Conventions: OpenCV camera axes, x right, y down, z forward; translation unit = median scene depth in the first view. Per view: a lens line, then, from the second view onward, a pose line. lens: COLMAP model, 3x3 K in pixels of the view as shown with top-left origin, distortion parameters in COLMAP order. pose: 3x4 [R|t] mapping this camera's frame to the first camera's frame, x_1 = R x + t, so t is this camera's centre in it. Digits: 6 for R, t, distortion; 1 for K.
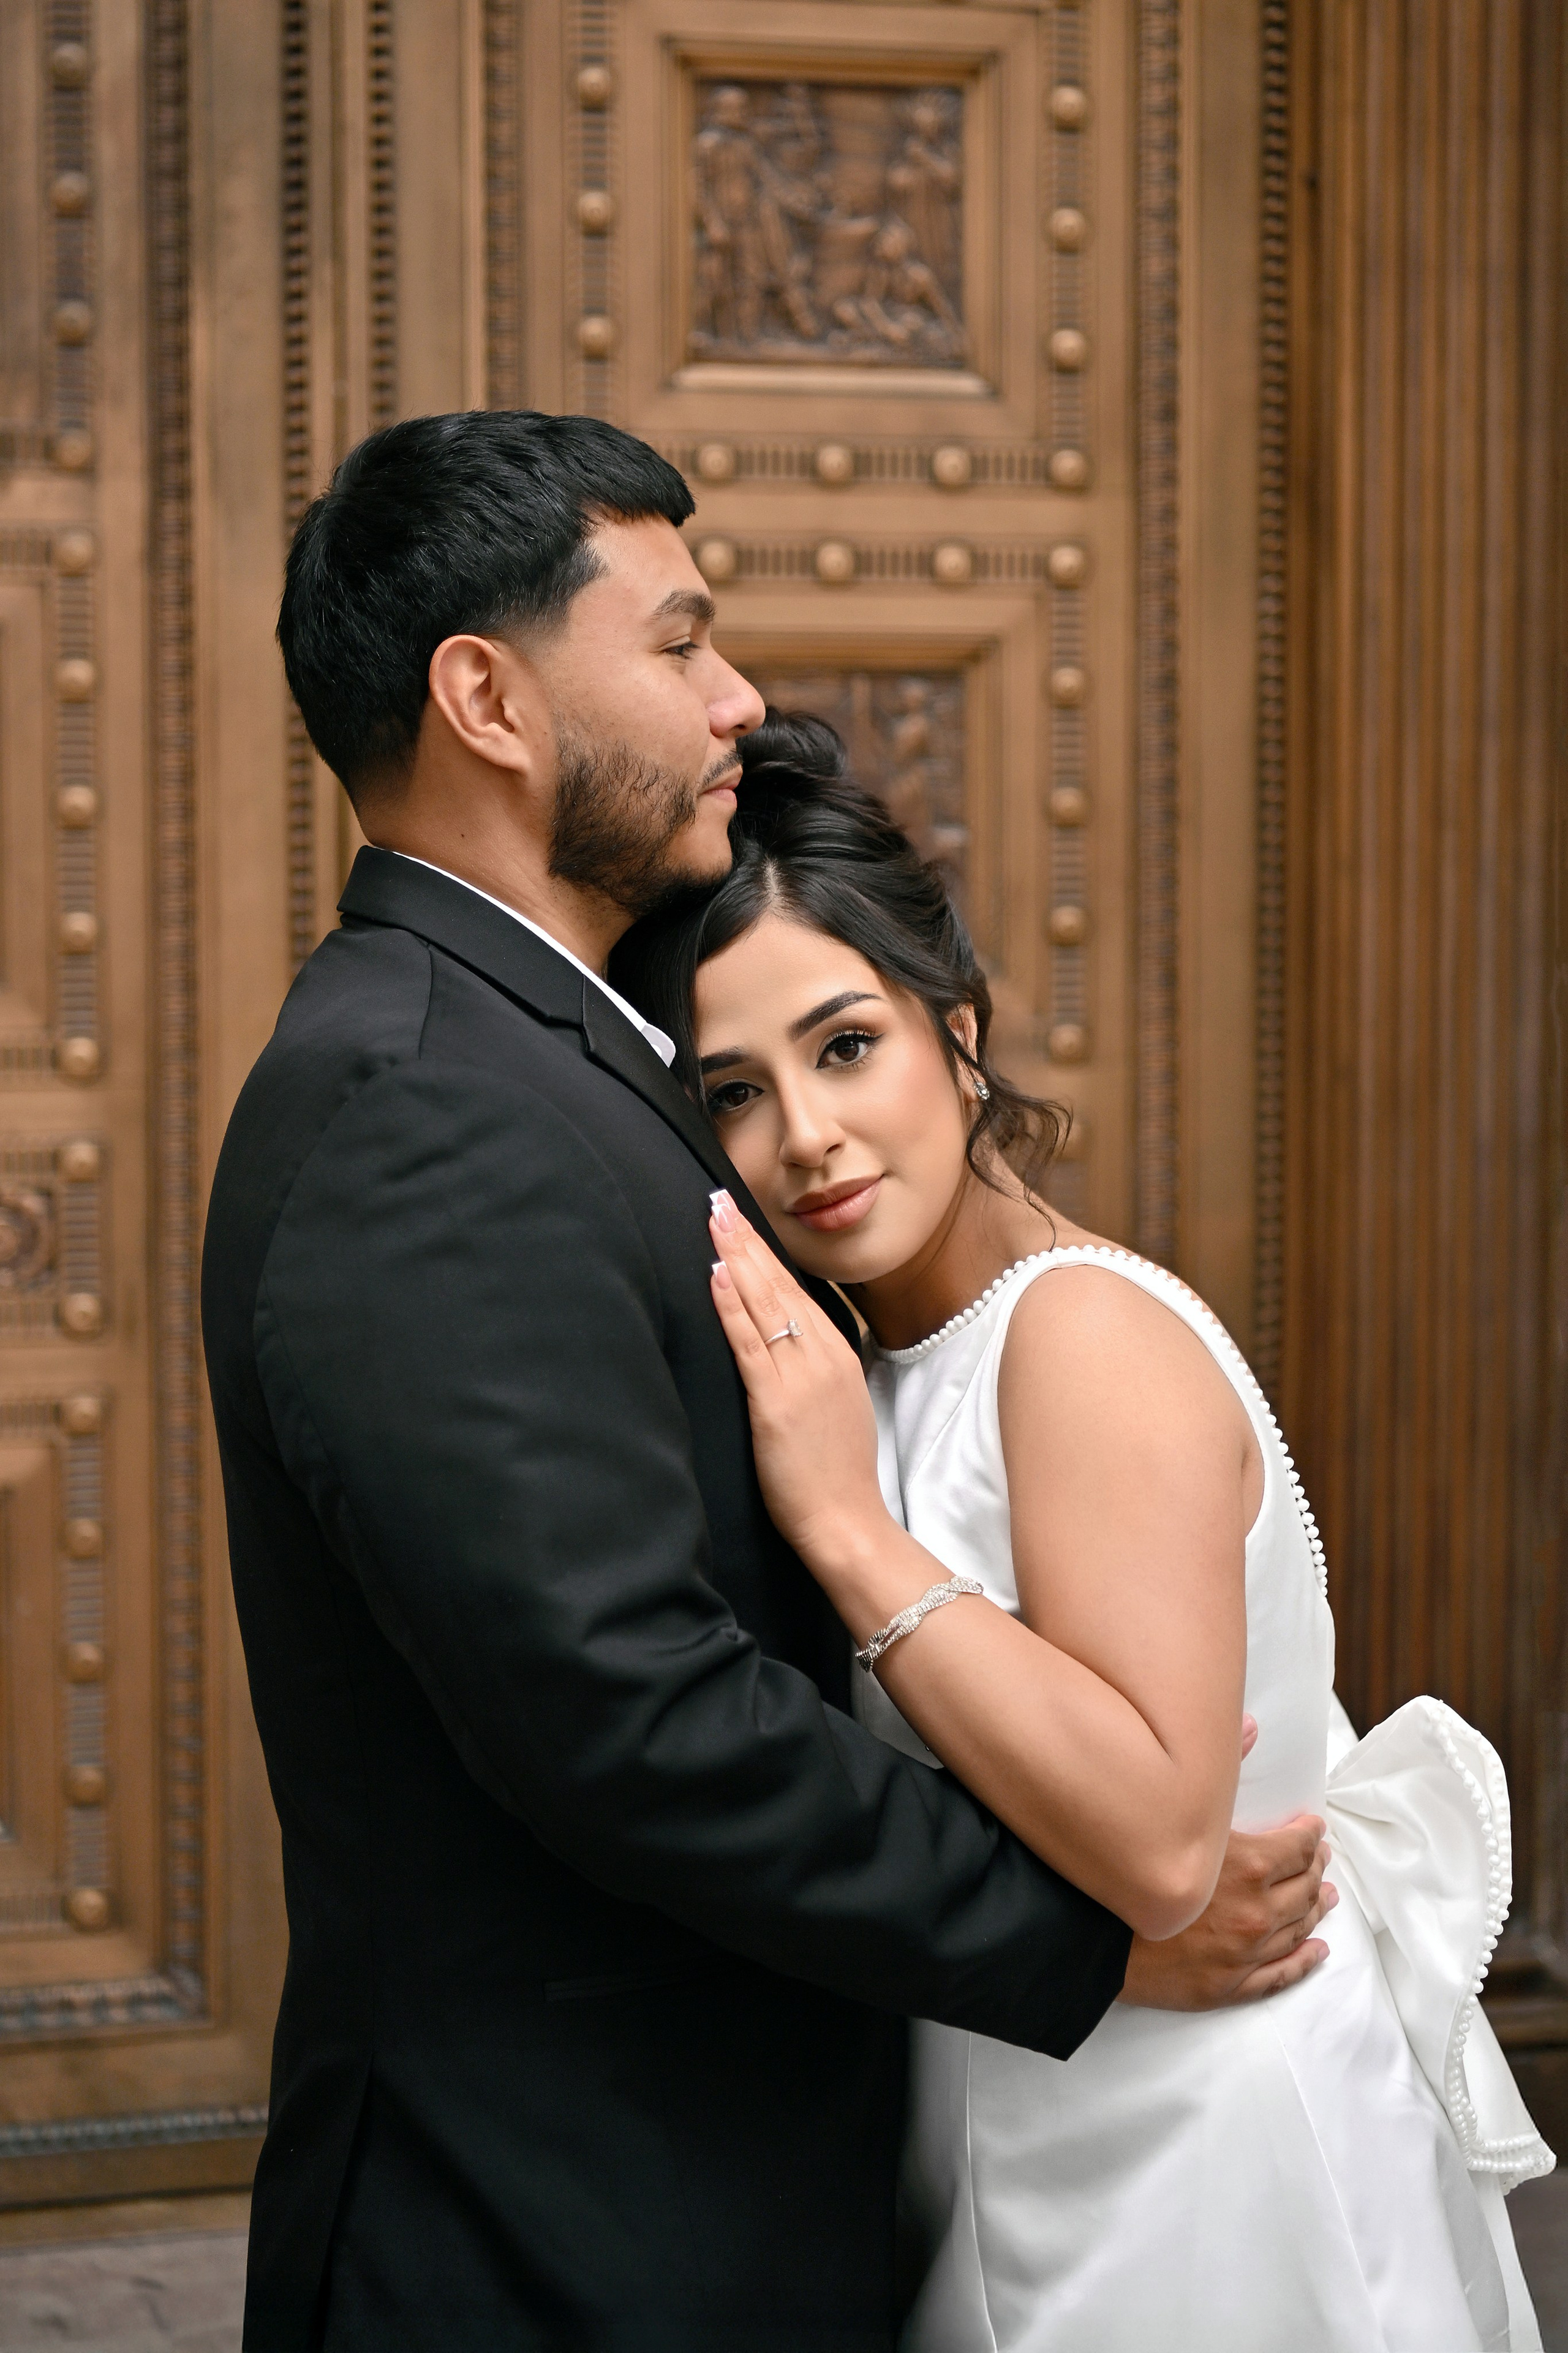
lens RADIAL K [[3617.6, 0, 718.6], [0, 3617.6, 1041.8], [0, 0, 1]] dist [-0.006989, 0.000000]
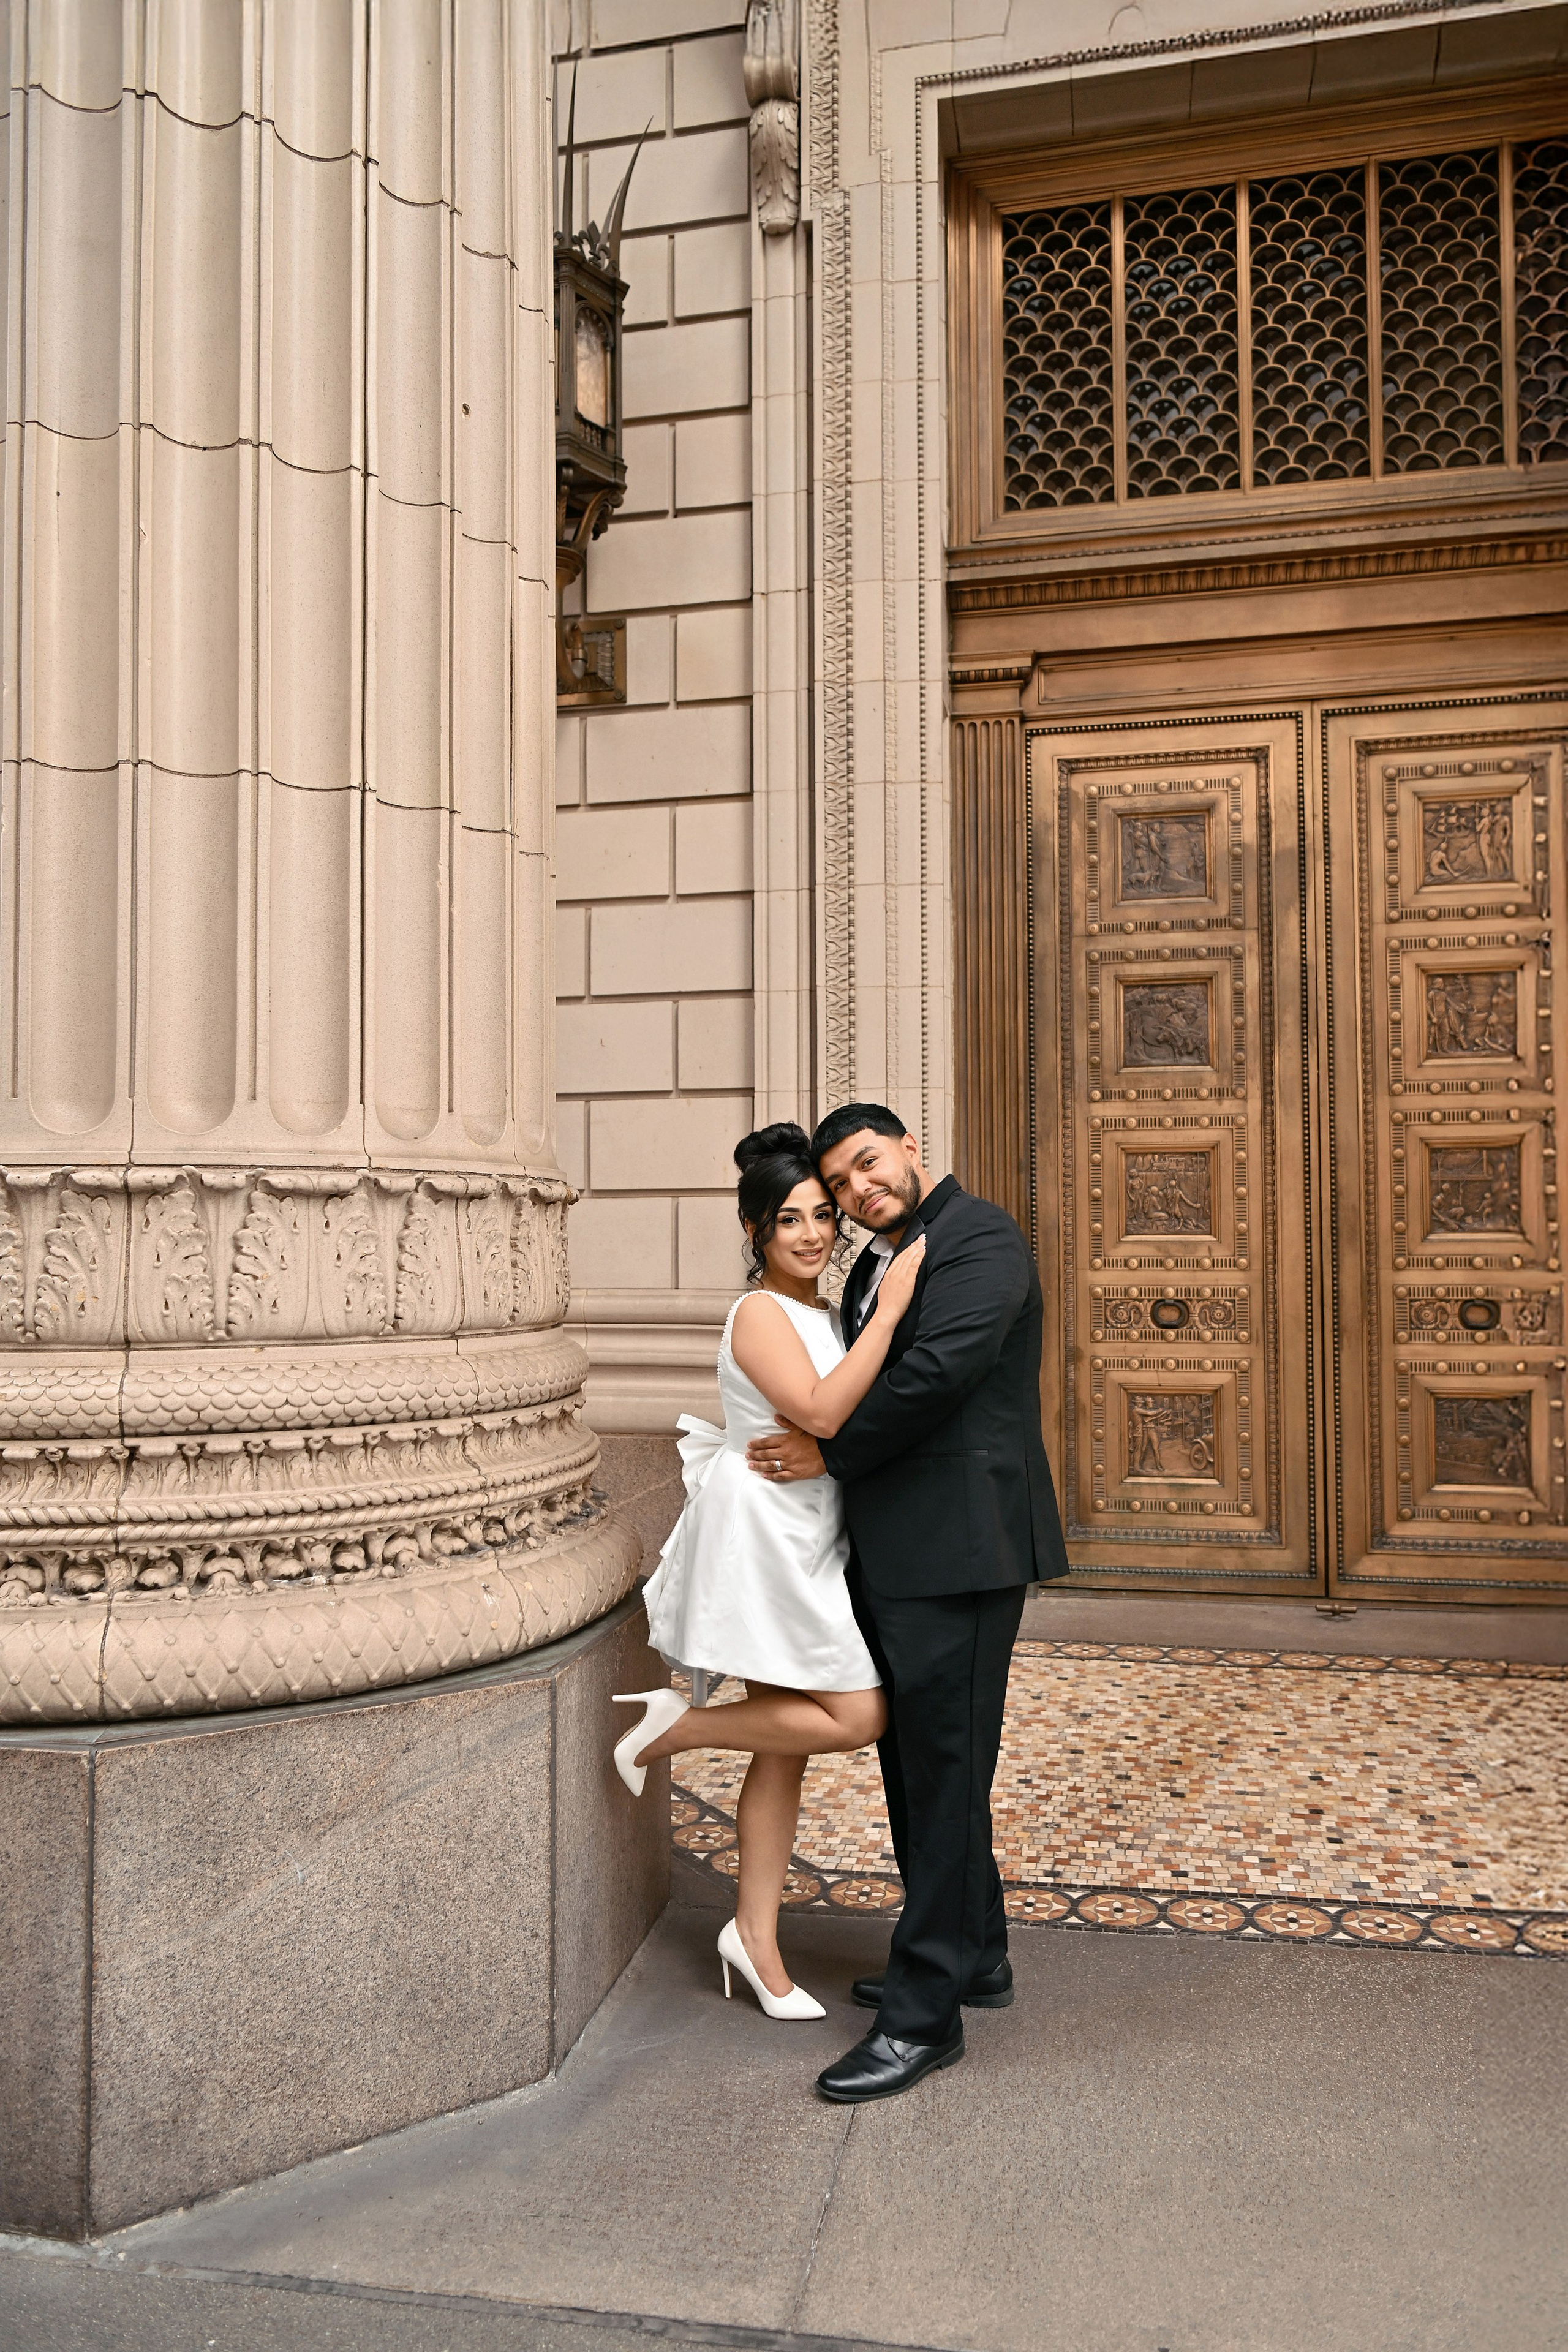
lens RADIAL K [[1618.6, 0, 778.7], [0, 1618.6, 1187.0], [0, 0, 1]] dist [-0.003196, 0.010519]
pose [[0.910309, -0.016985, -0.413580, 0.063828], [-0.019958, 0.996195, -0.084839, 0.071531], [0.413447, 0.085484, 0.906506, -0.608223]]
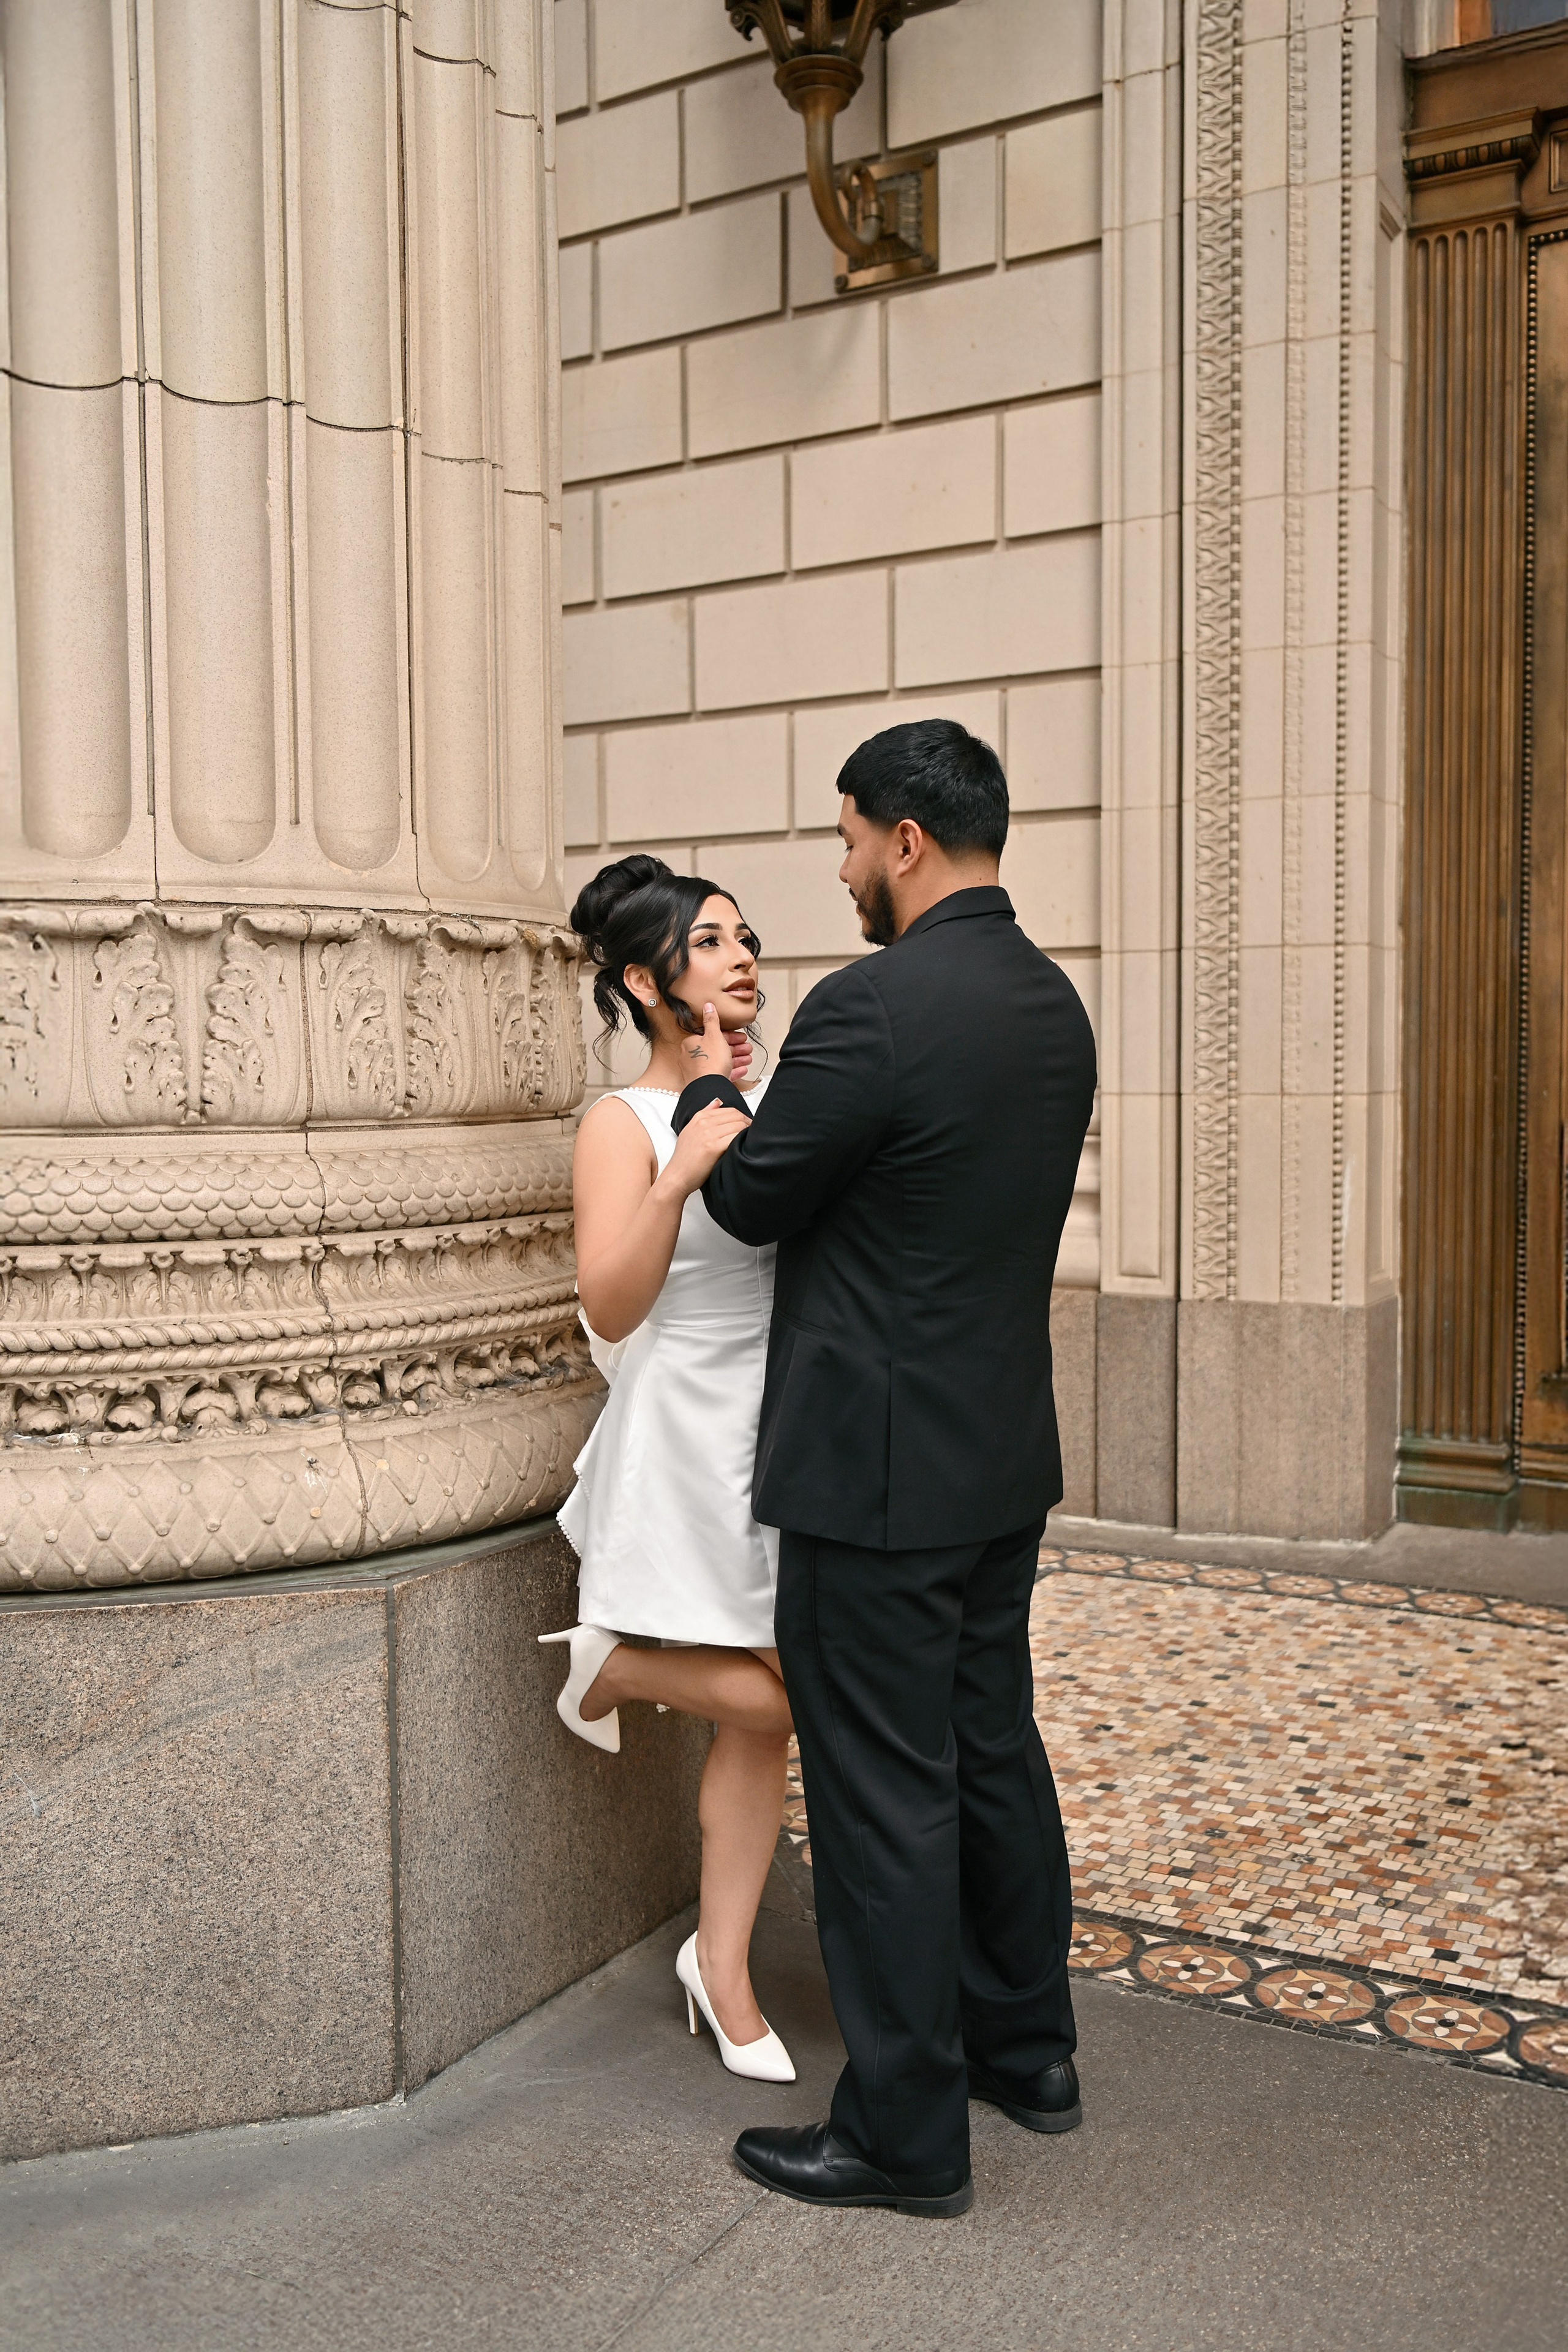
lens RADIAL K [[2063.9, 0, 797.2], [0, 2063.9, 1170.6], [0, 0, 1]] dist [-0.013526, 0.011735]
pose [[0.727605, 0.037549, -0.684967, 0.223021], [-0.032576, 0.999266, 0.020175, 0.074350], [0.685222, 0.007634, 0.728294, -0.390448]]
